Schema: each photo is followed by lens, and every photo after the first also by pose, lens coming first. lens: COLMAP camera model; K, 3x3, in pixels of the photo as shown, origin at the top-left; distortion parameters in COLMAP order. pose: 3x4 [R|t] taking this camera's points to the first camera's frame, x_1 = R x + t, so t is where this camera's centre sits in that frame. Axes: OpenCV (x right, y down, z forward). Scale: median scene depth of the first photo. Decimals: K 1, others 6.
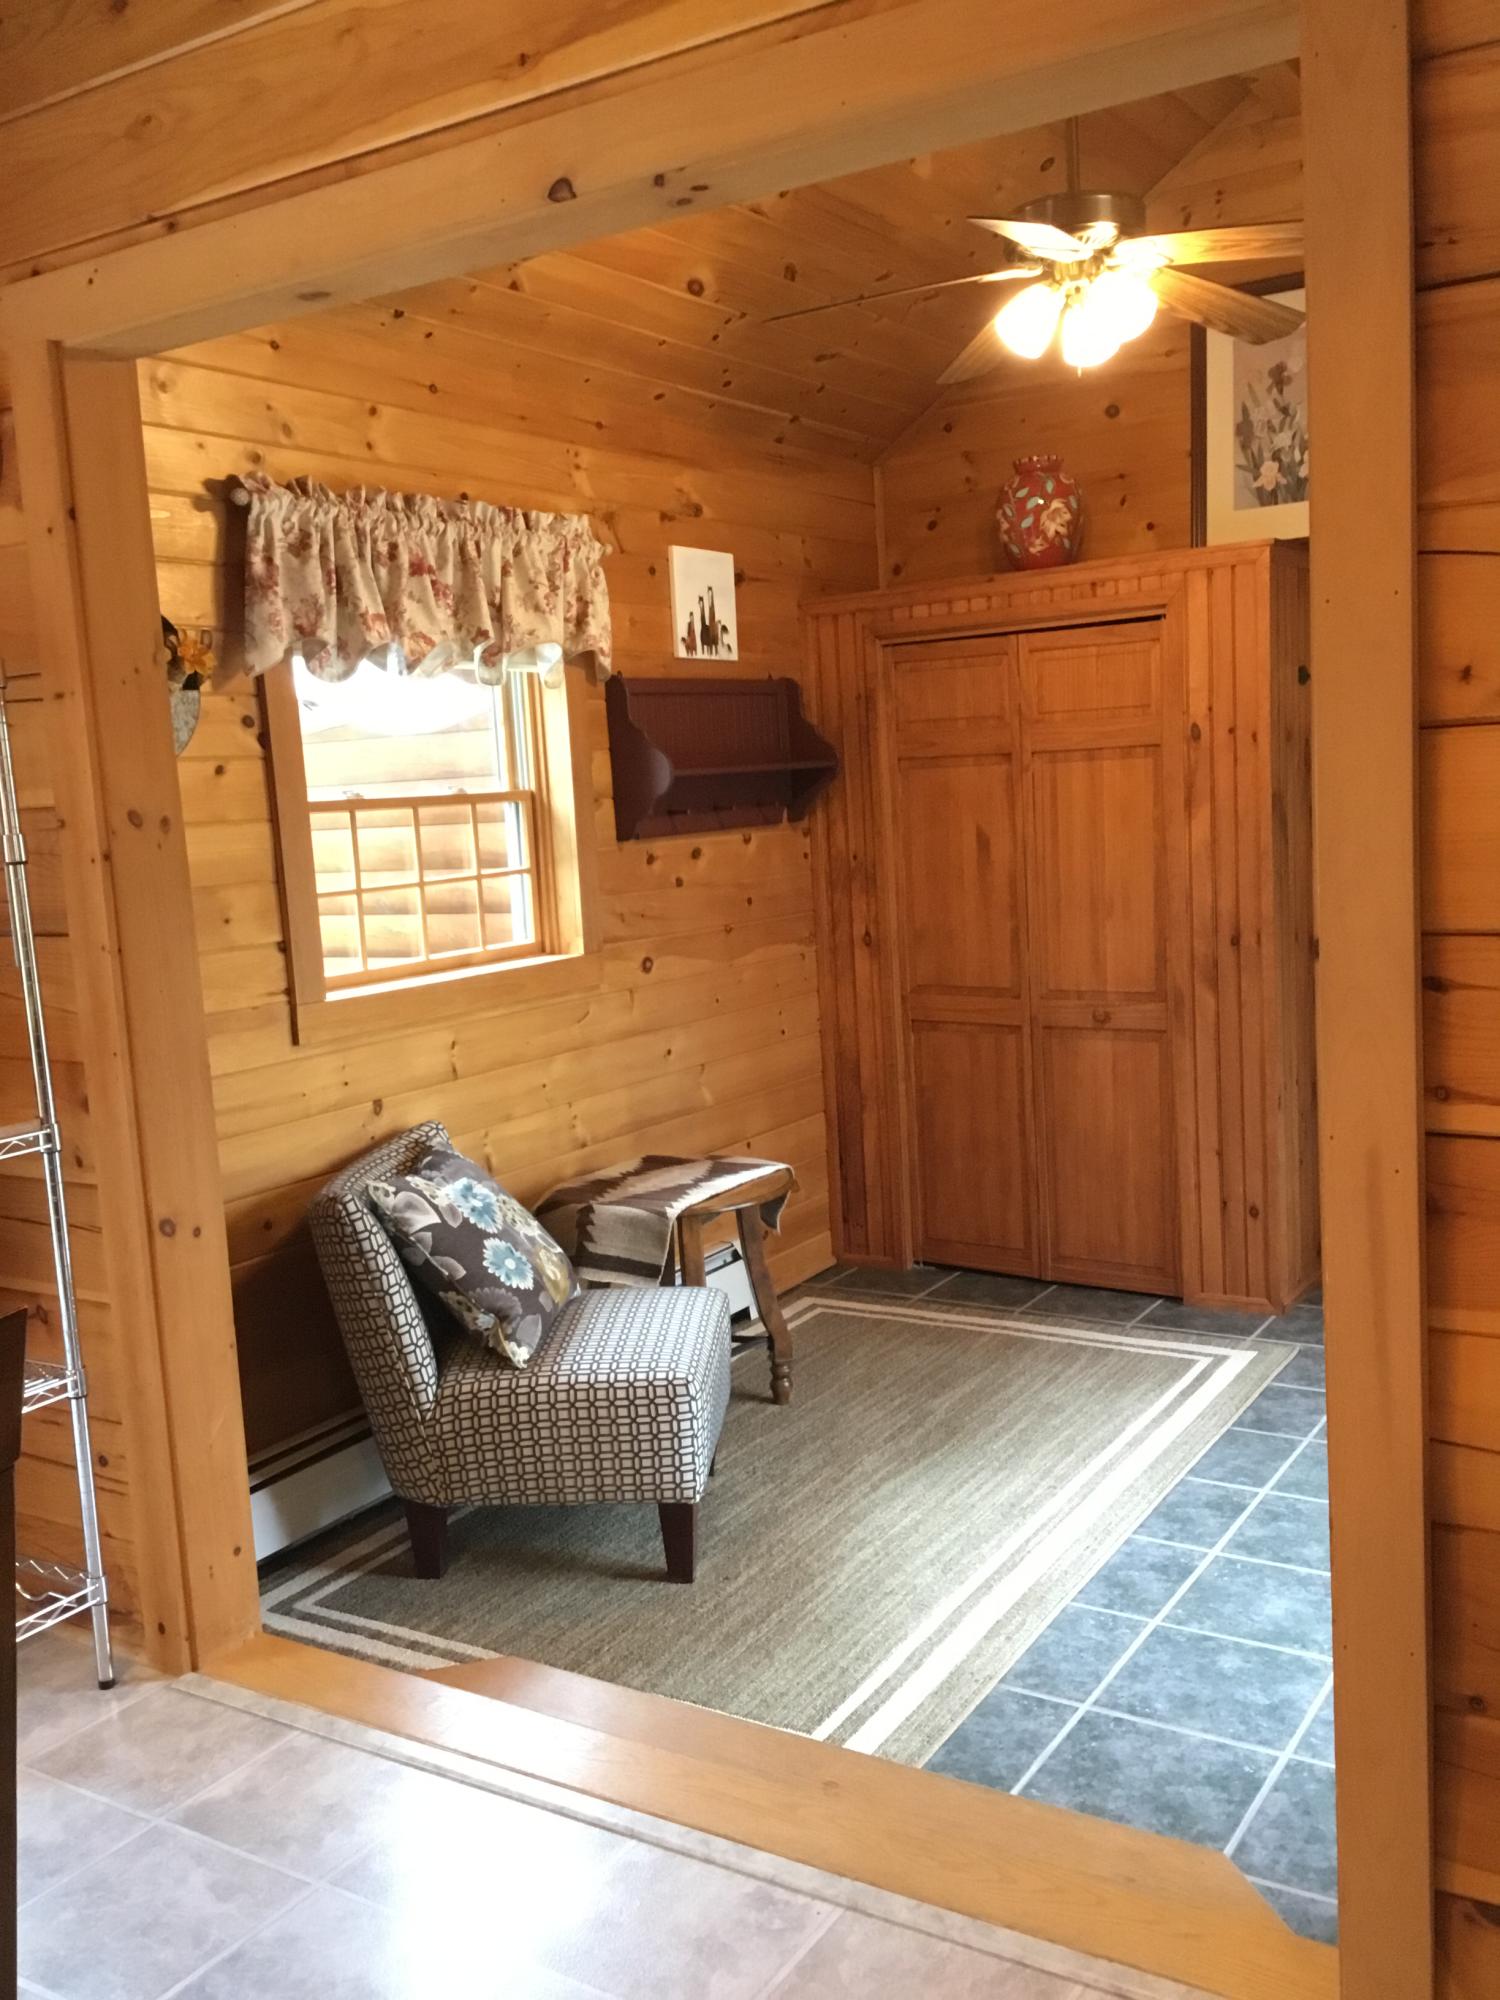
lens RADIAL K [[1797.7, 0, 738.7], [0, 1797.7, 1015.3], [0, 0, 1]] dist [0.099504, -0.153431]
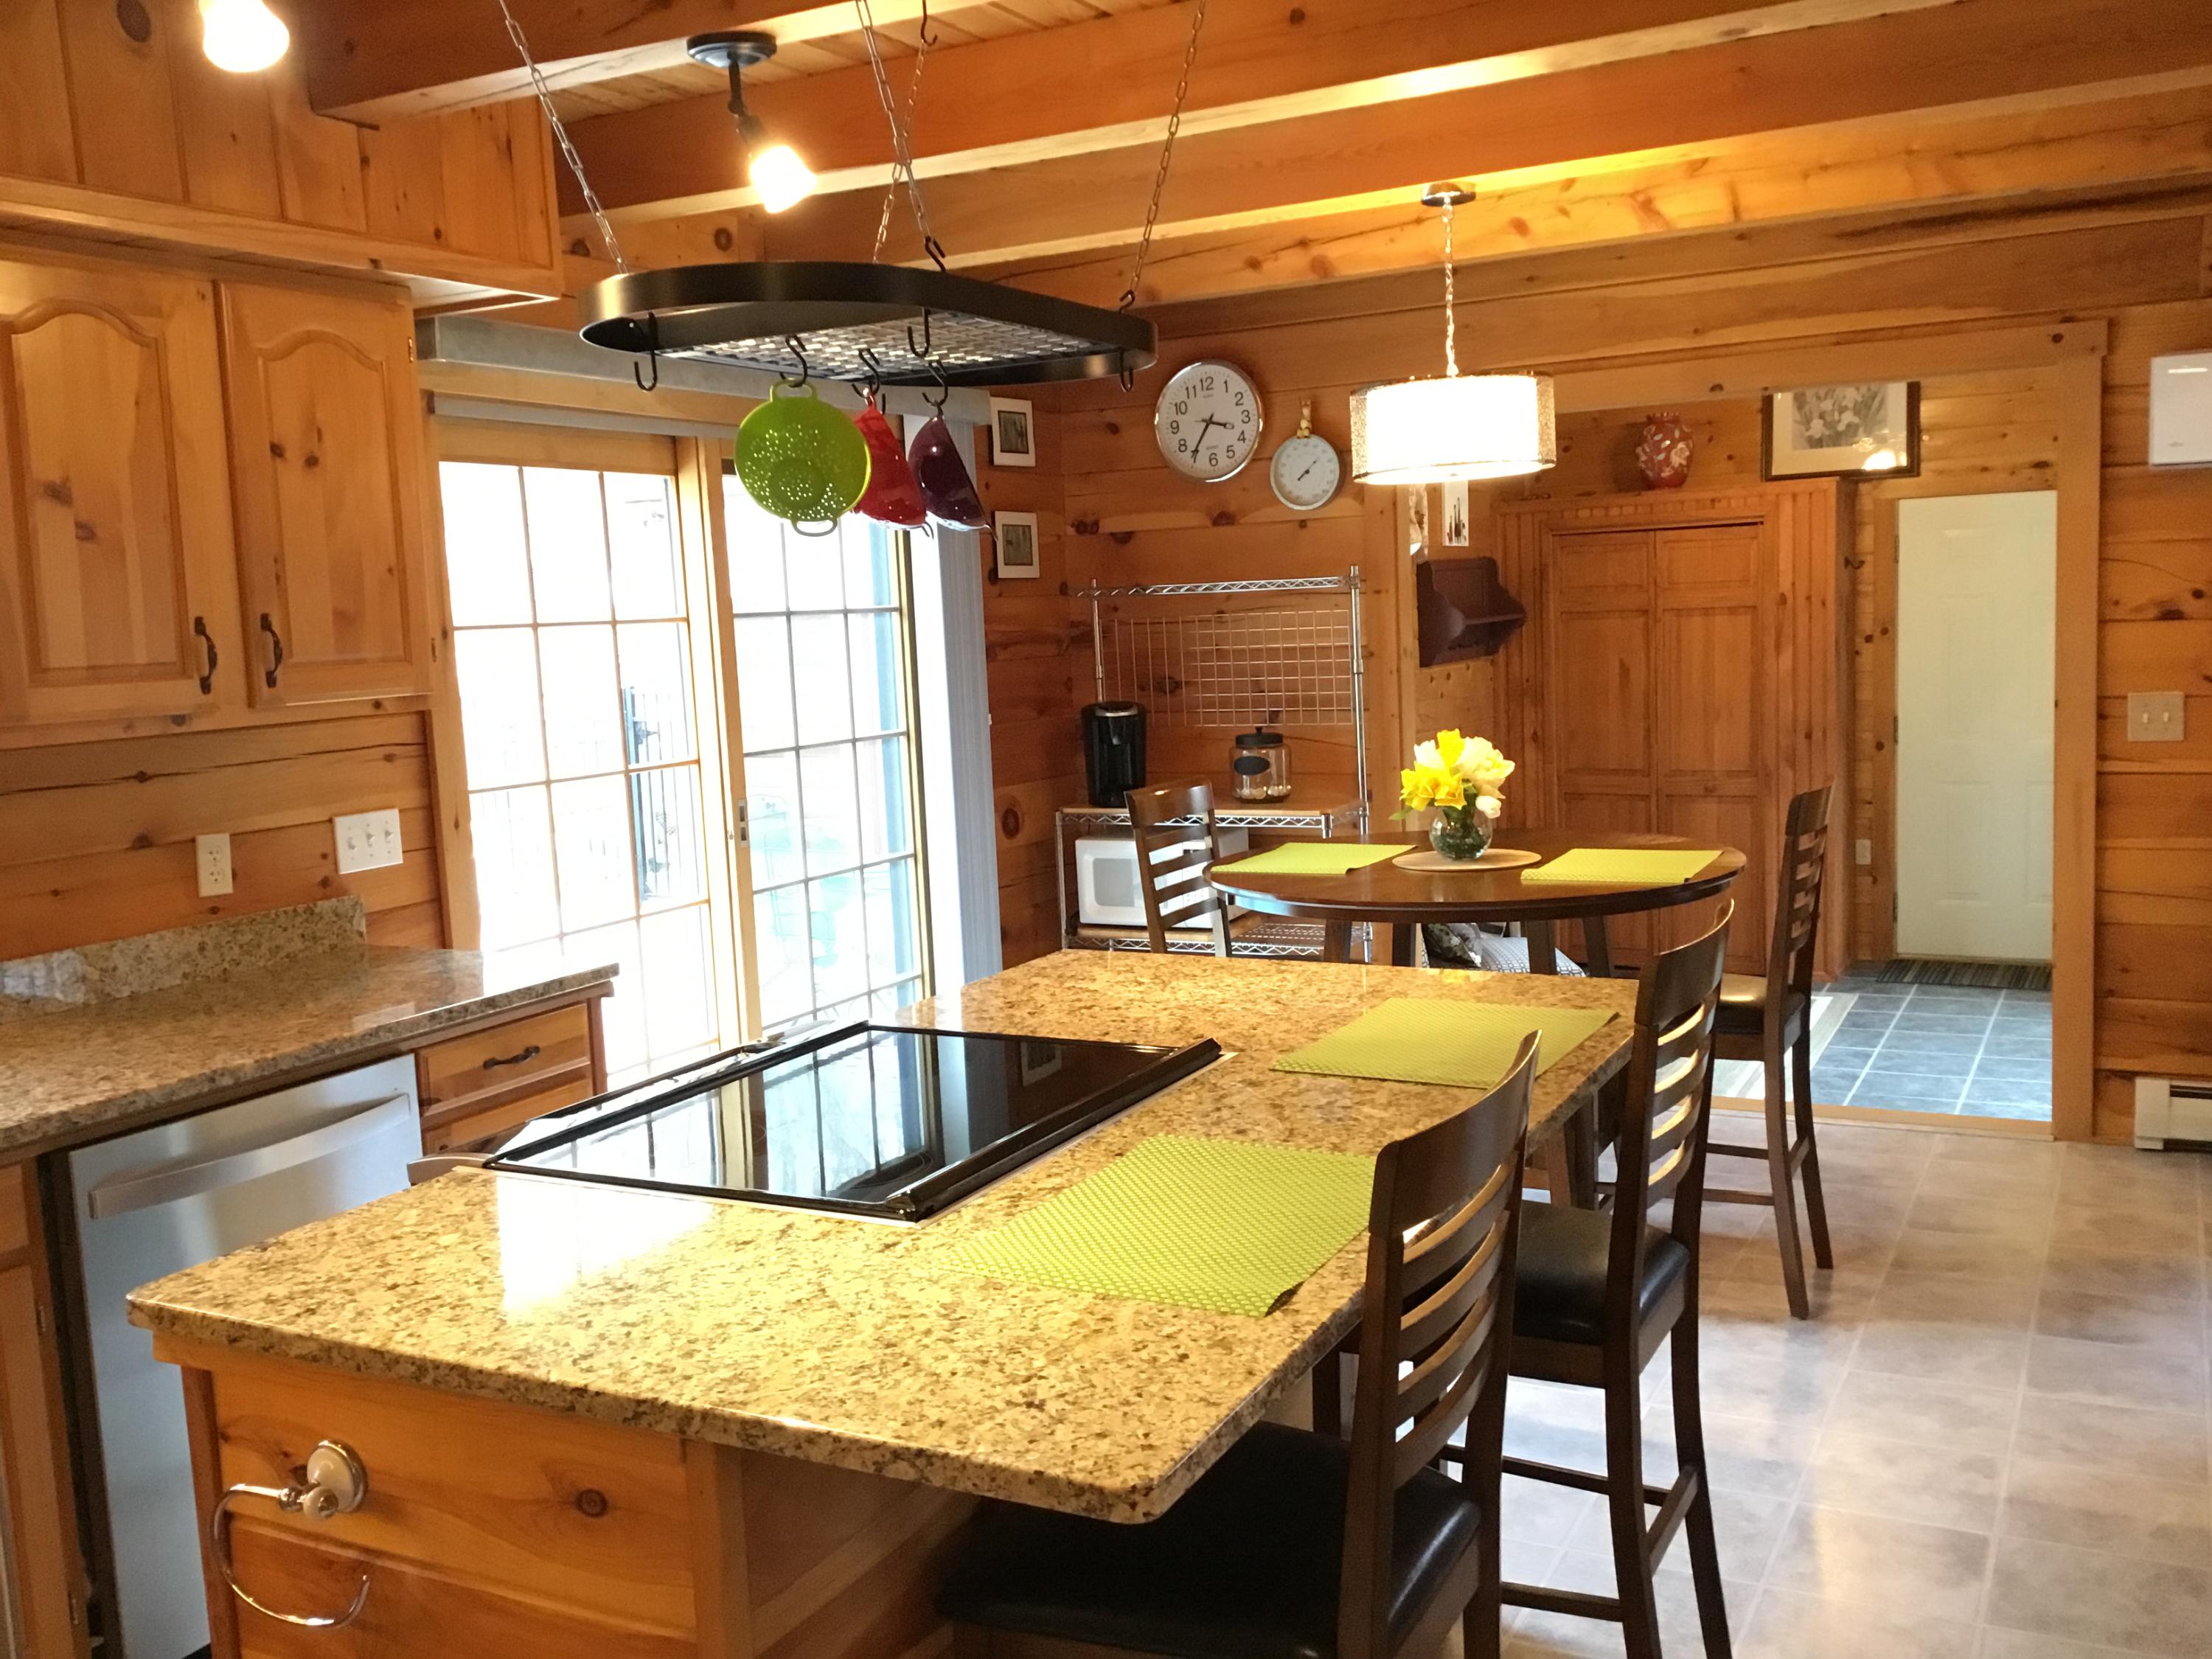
lens RADIAL K [[1979.4, 0, 1117.5], [0, 1979.4, 831.9], [0, 0, 1]] dist [0.131481, -0.232145]
pose [[0.995853, 0.002977, 0.090930, -0.464340], [-0.001294, 0.999827, -0.018556, 0.073033], [-0.090970, 0.018362, 0.995684, -0.636020]]
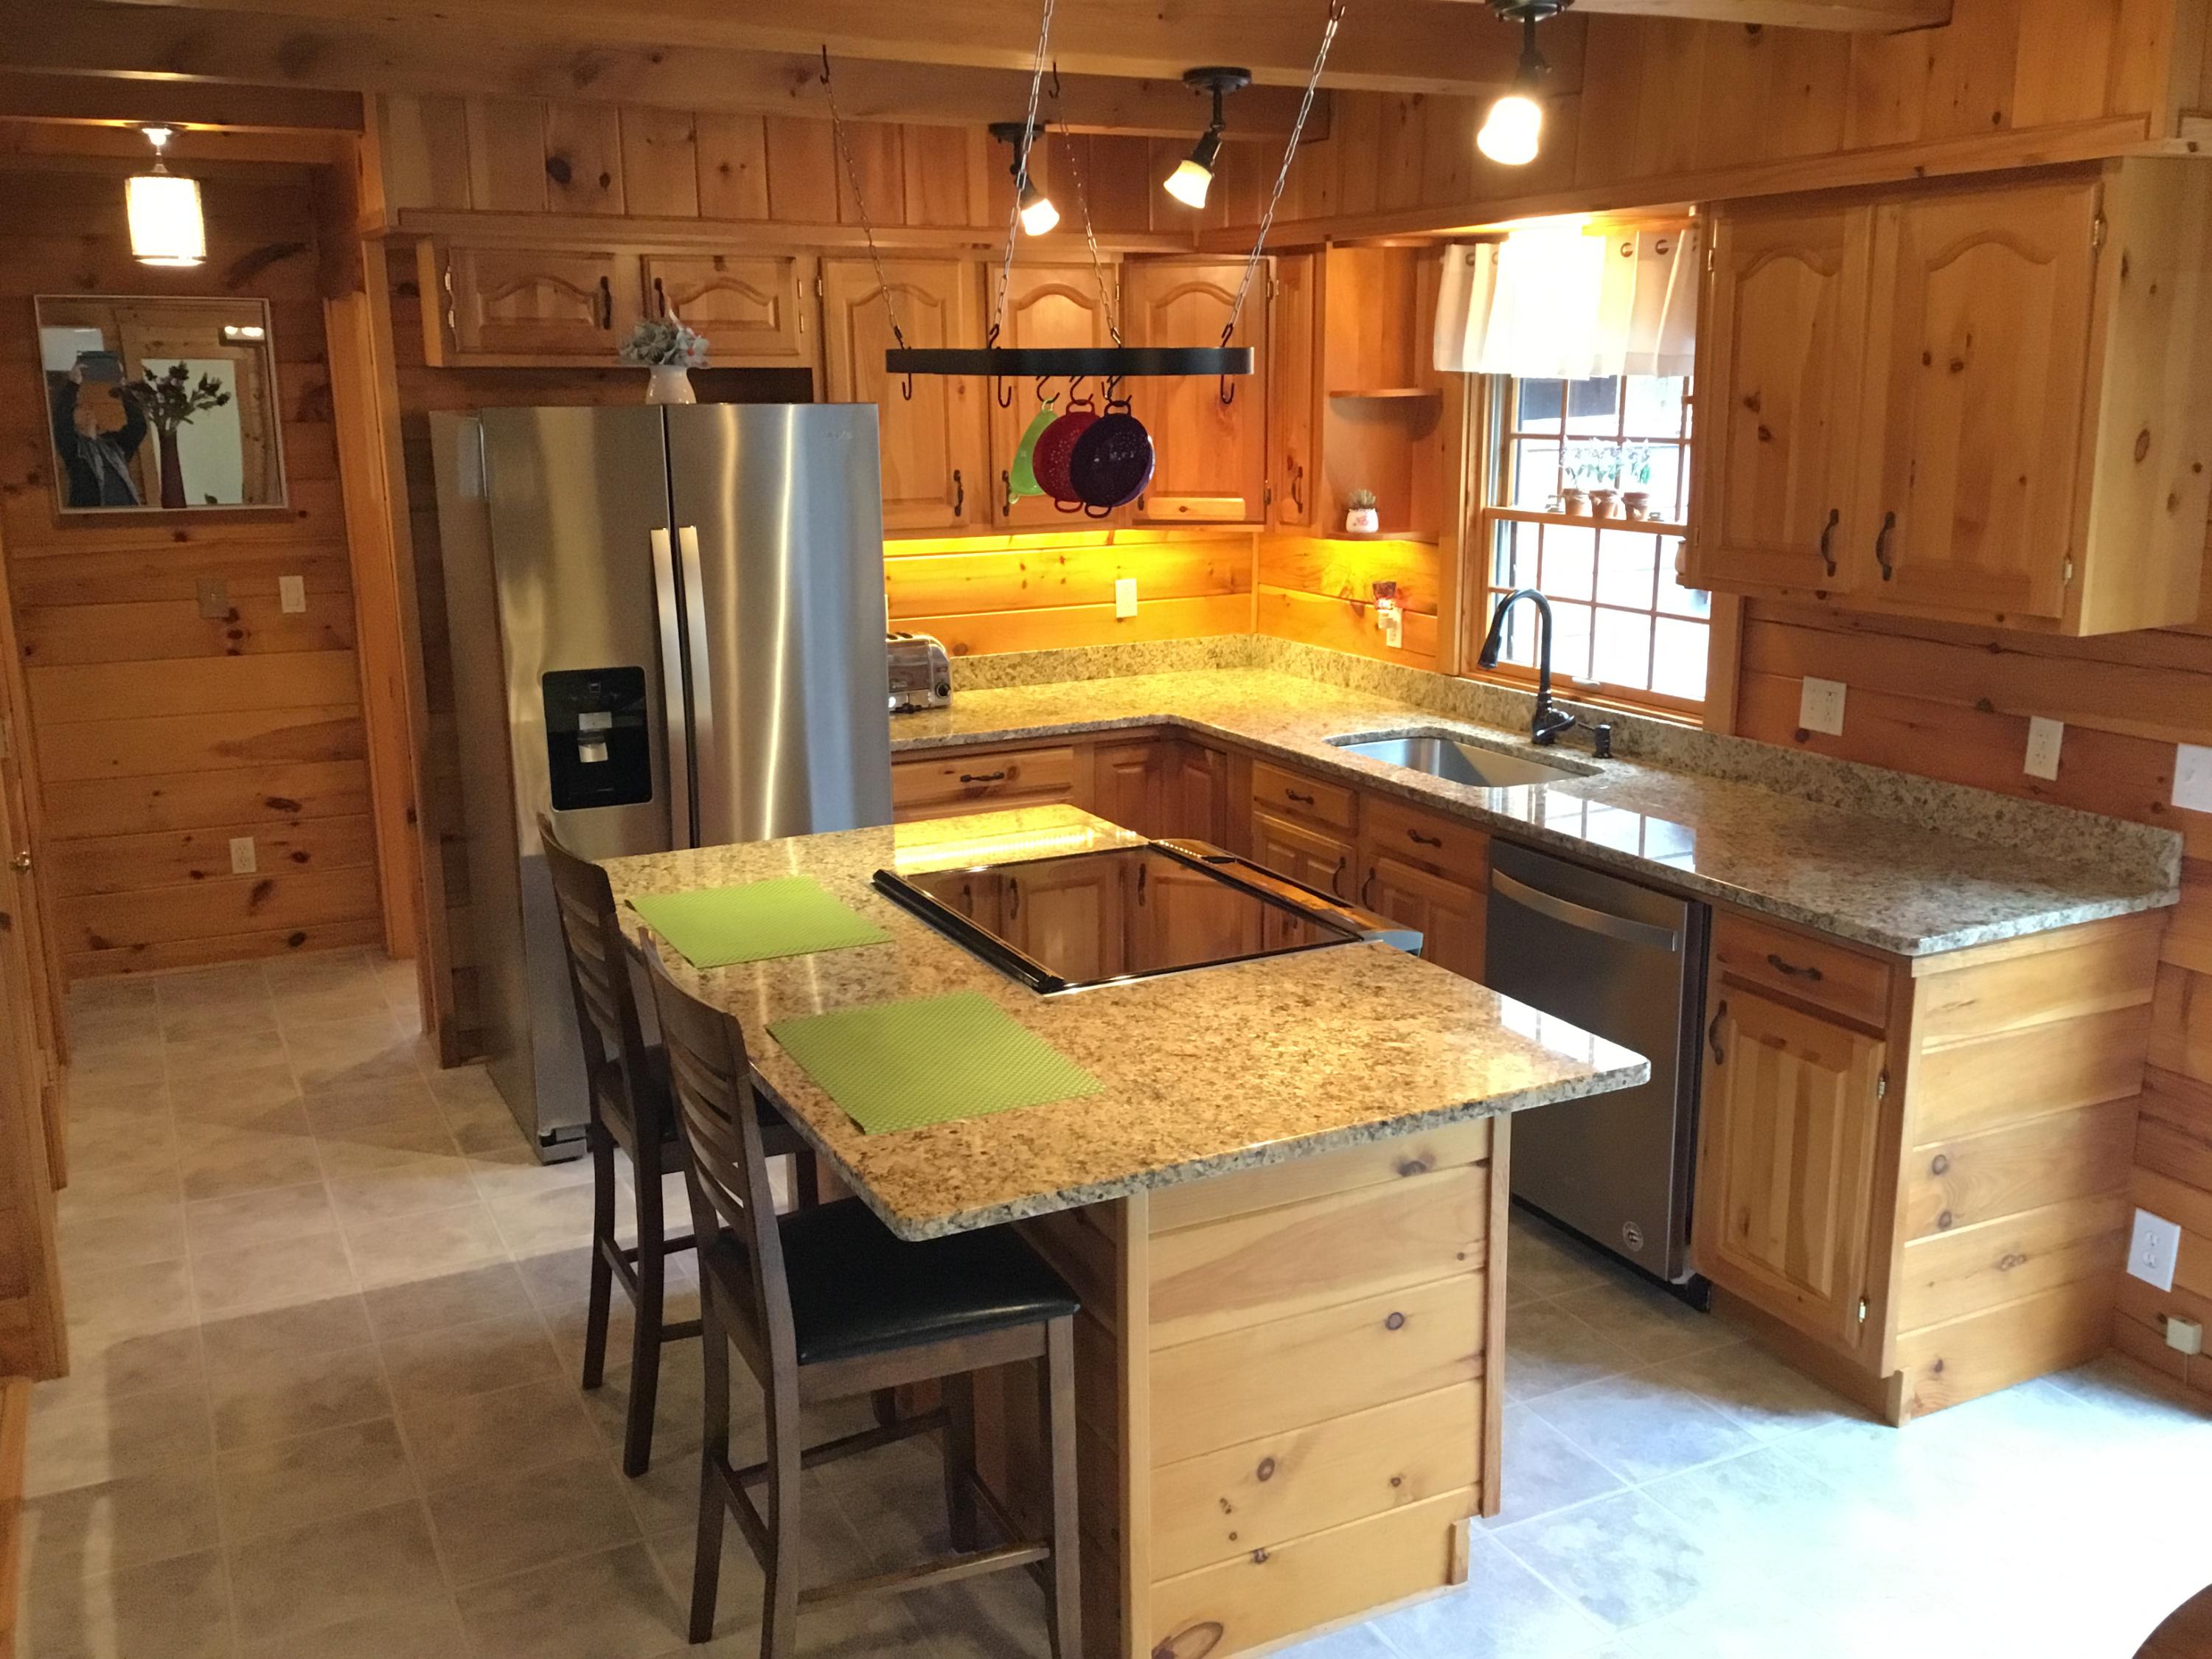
lens RADIAL K [[1979.4, 0, 1117.5], [0, 1979.4, 831.9], [0, 0, 1]] dist [0.131481, -0.232145]
pose [[-0.507841, 0.255408, -0.822718, 0.083411], [-0.075471, 0.938174, 0.337837, -0.128054], [0.858138, 0.233659, -0.457167, 0.176651]]
